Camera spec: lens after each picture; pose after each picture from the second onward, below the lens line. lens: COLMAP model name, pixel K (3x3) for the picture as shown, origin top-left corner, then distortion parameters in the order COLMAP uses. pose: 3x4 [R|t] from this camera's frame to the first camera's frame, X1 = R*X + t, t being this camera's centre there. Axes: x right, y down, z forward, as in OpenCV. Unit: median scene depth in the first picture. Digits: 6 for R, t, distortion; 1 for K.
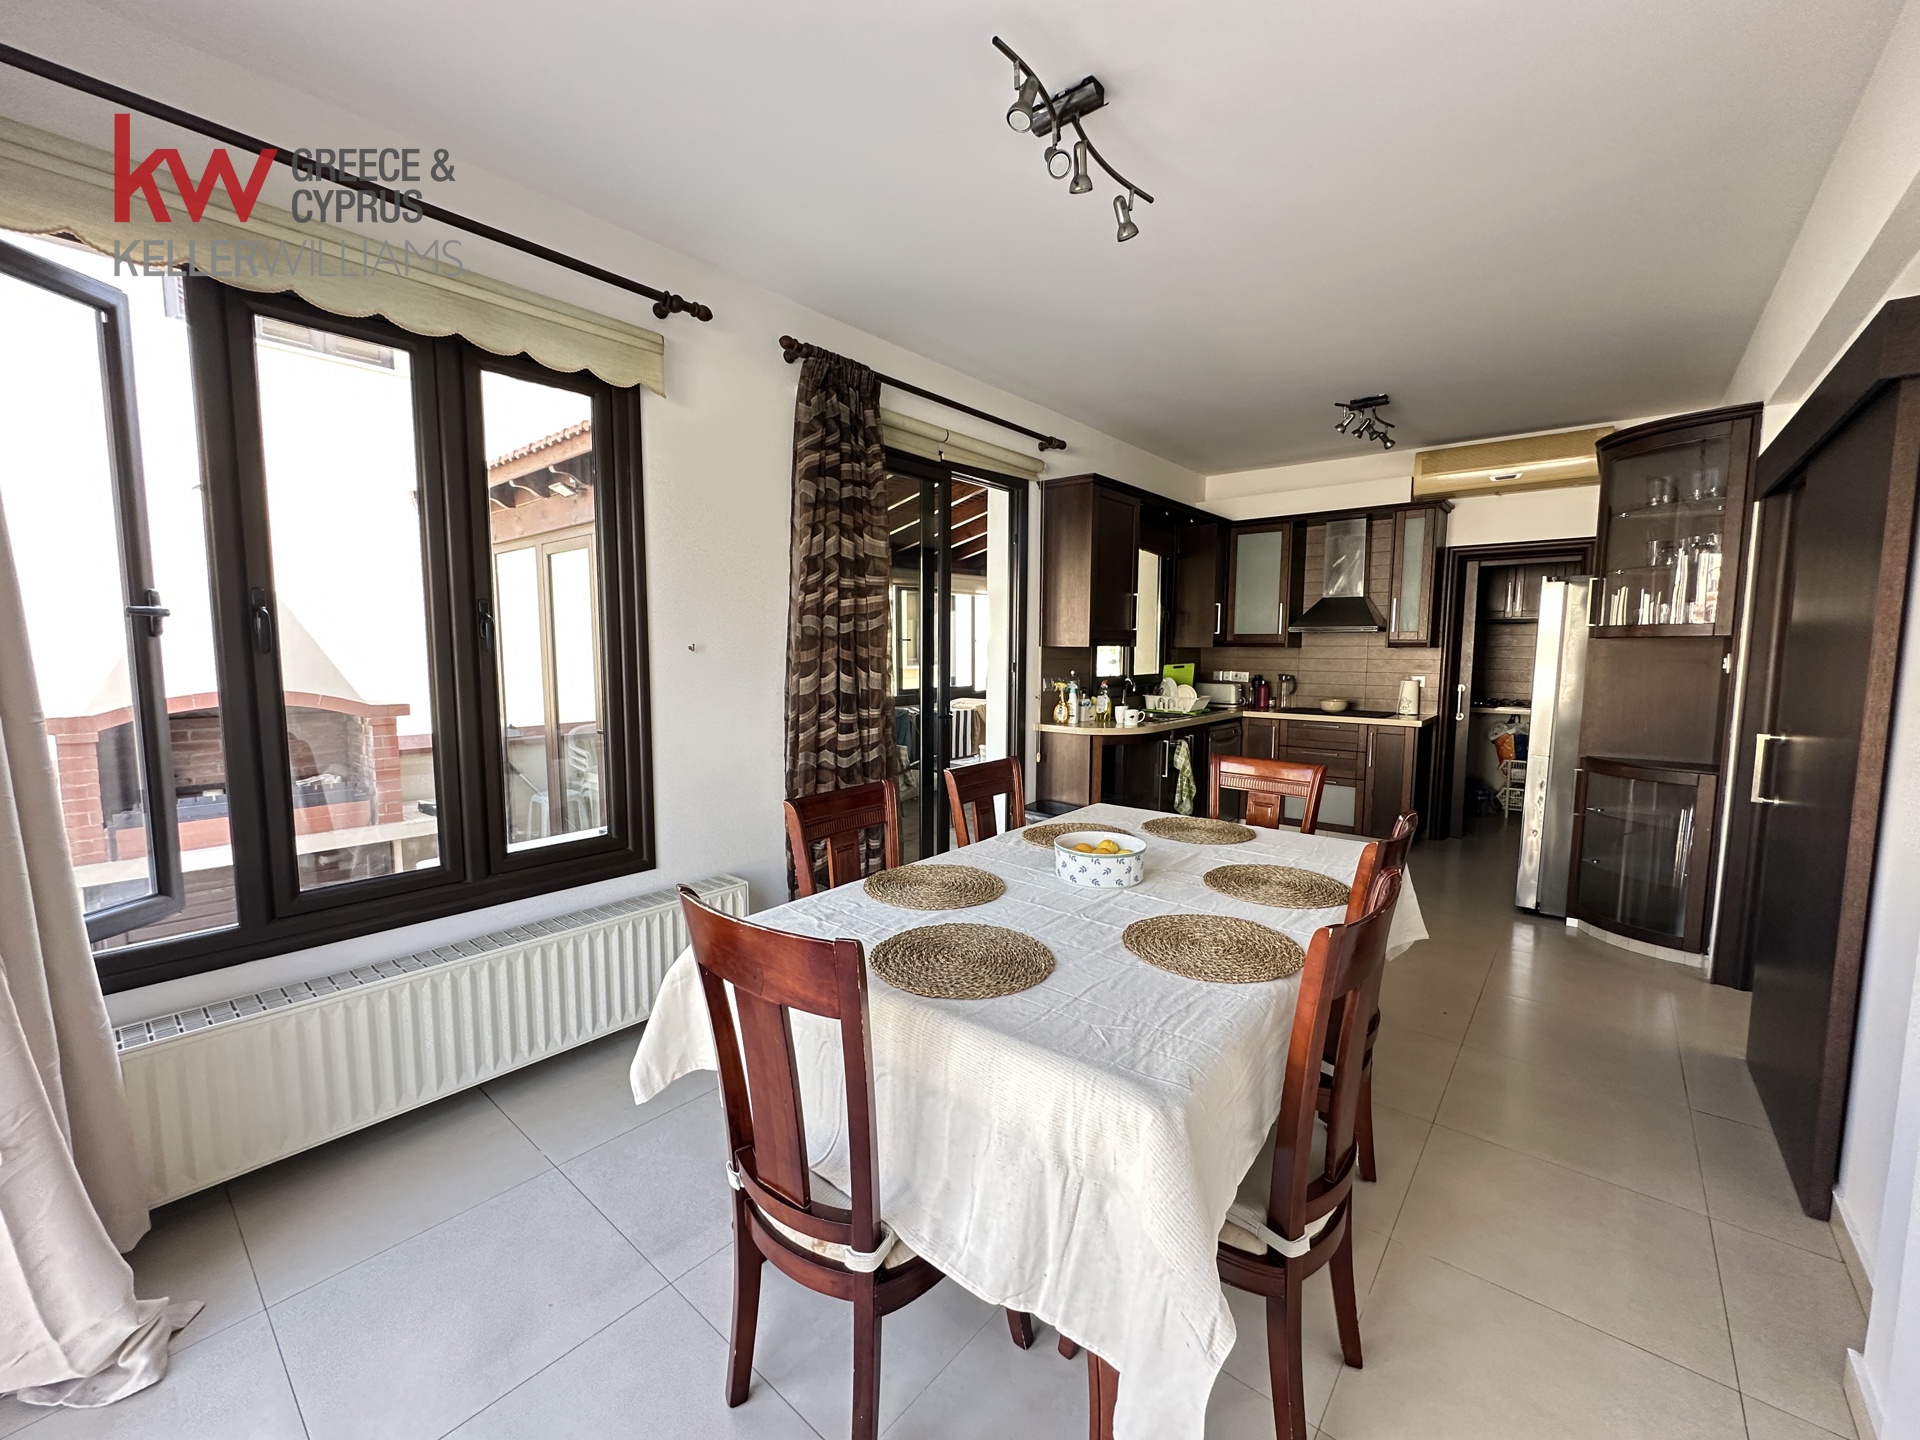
lens RADIAL K [[771.8, 0, 950.9], [0, 771.8, 718.5], [0, 0, 1]] dist [-0.000015, 0.000114]
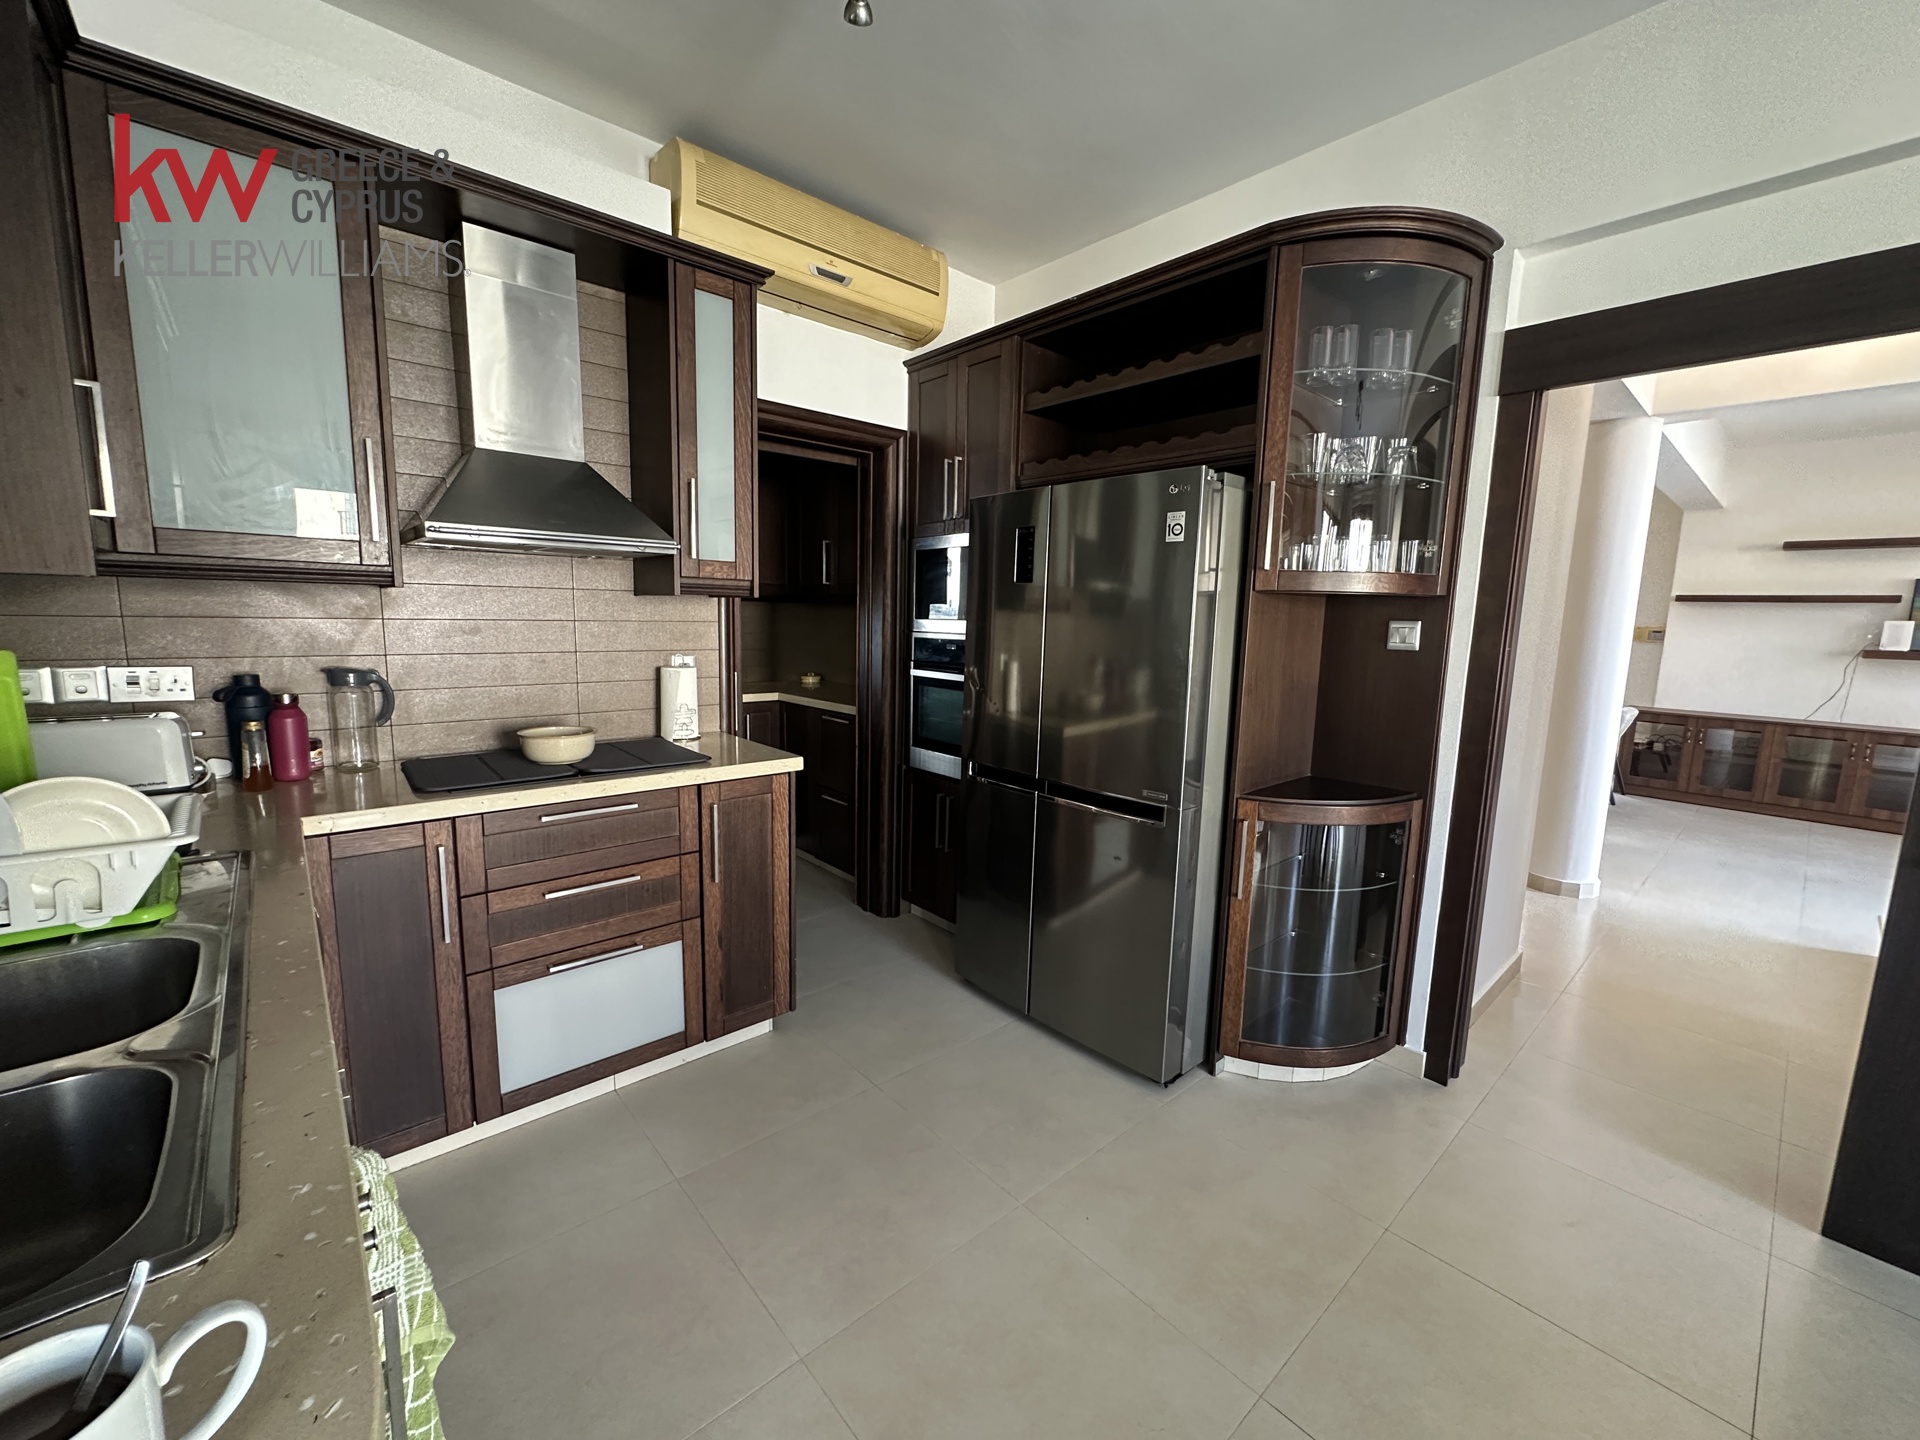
lens RADIAL K [[771.8, 0, 950.9], [0, 771.8, 718.5], [0, 0, 1]] dist [-0.000015, 0.000114]
pose [[0.146482, -0.136881, 0.979697, 0.160054], [0.067552, 0.989452, 0.128144, -0.068744], [-0.986904, 0.047410, 0.154183, 0.786823]]
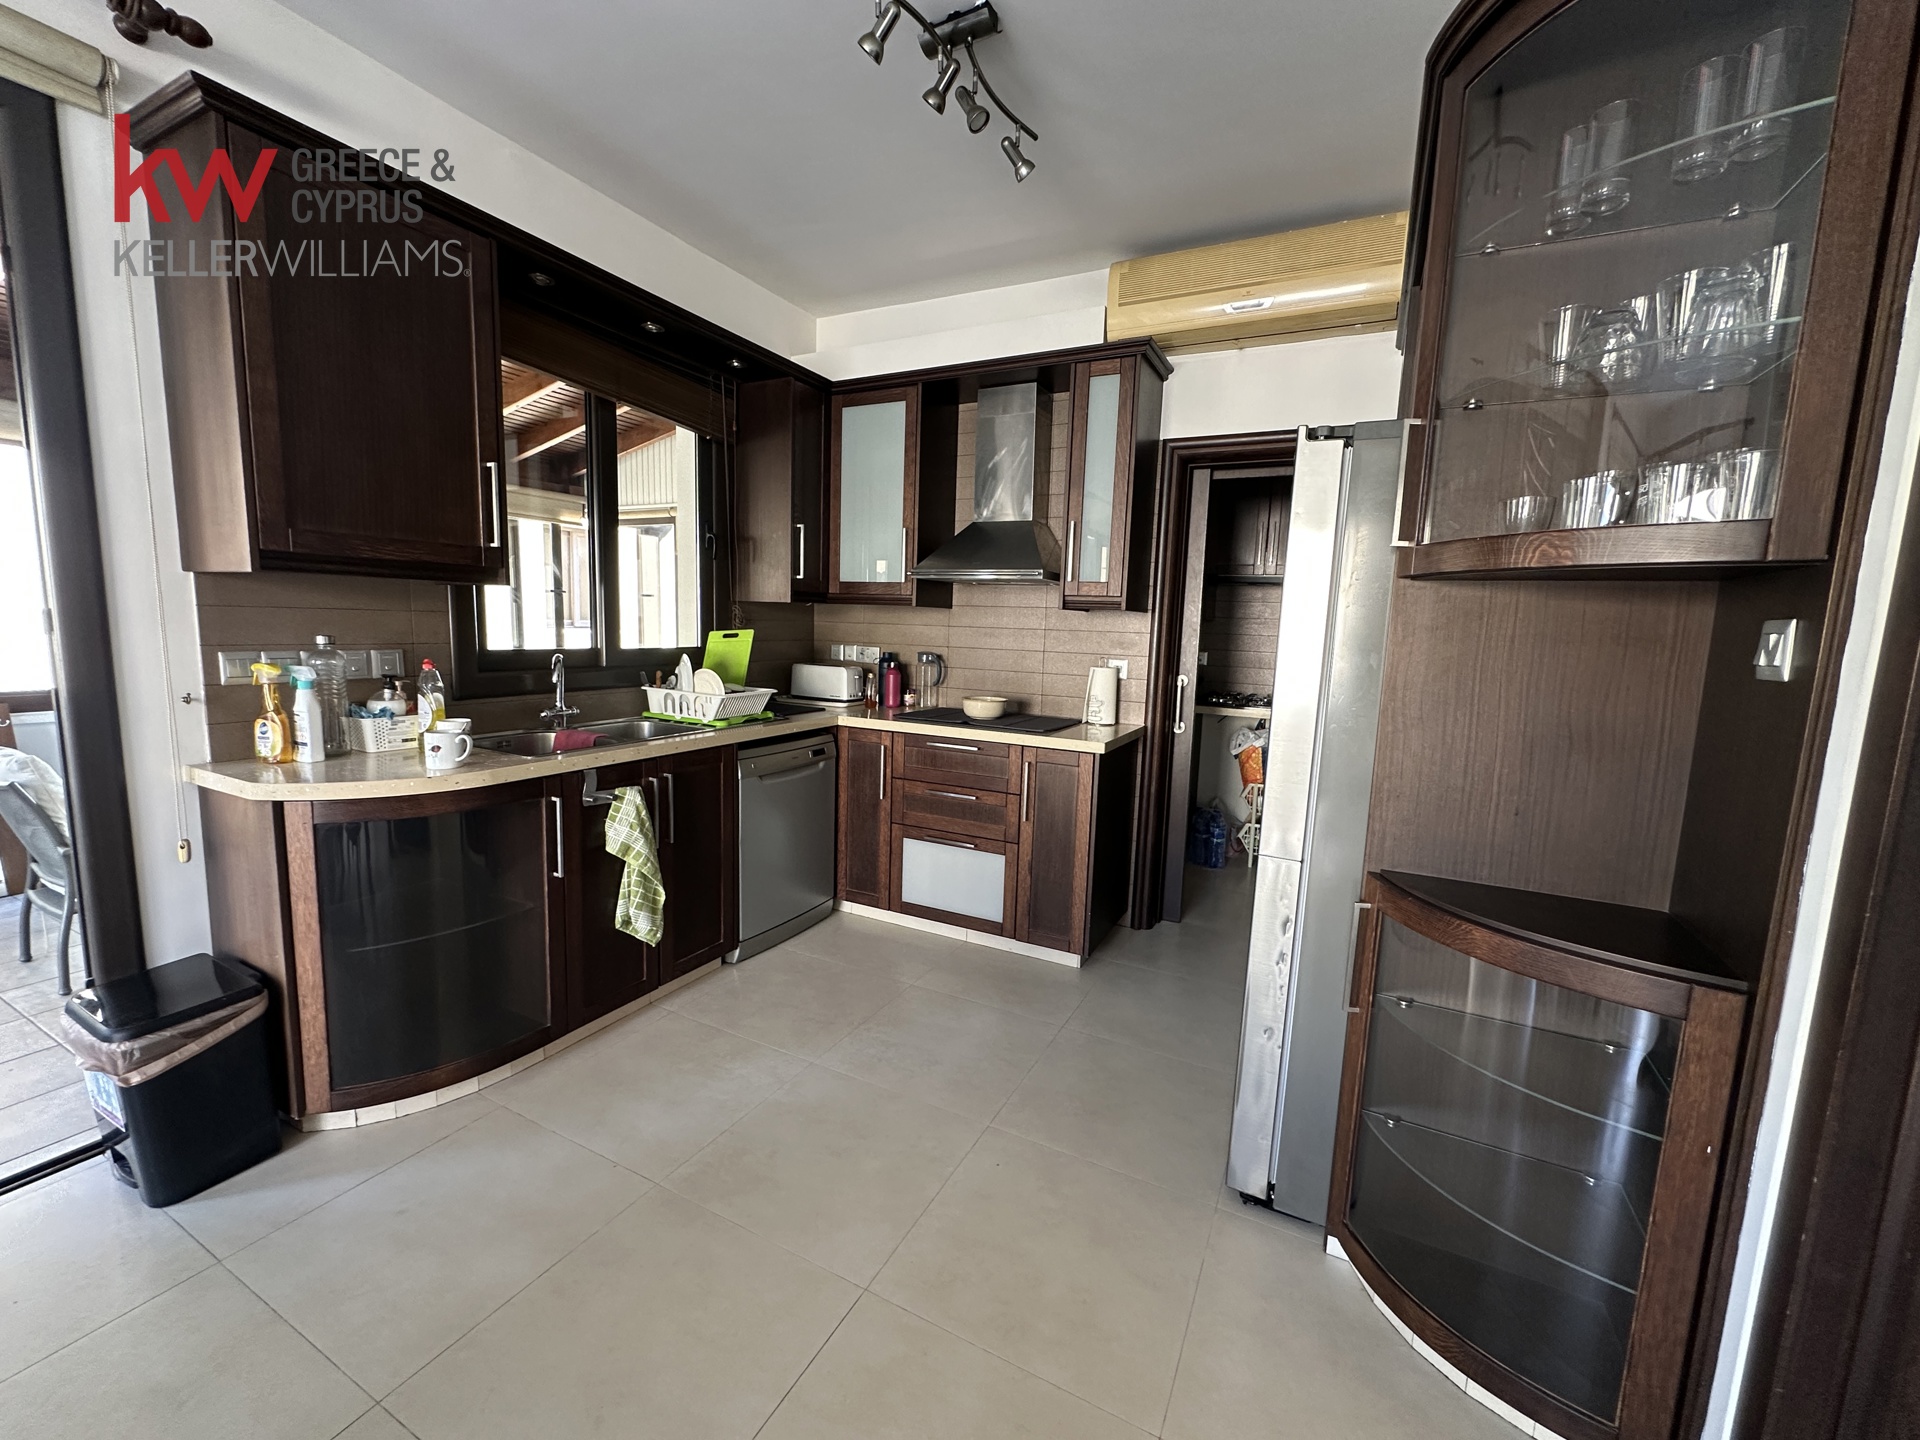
lens RADIAL K [[771.8, 0, 950.9], [0, 771.8, 718.5], [0, 0, 1]] dist [-0.000015, 0.000114]
pose [[0.974763, -0.000614, 0.223242, 0.357376], [-0.007837, 0.999286, 0.036968, -0.031553], [-0.223105, -0.037785, 0.974062, 0.458857]]
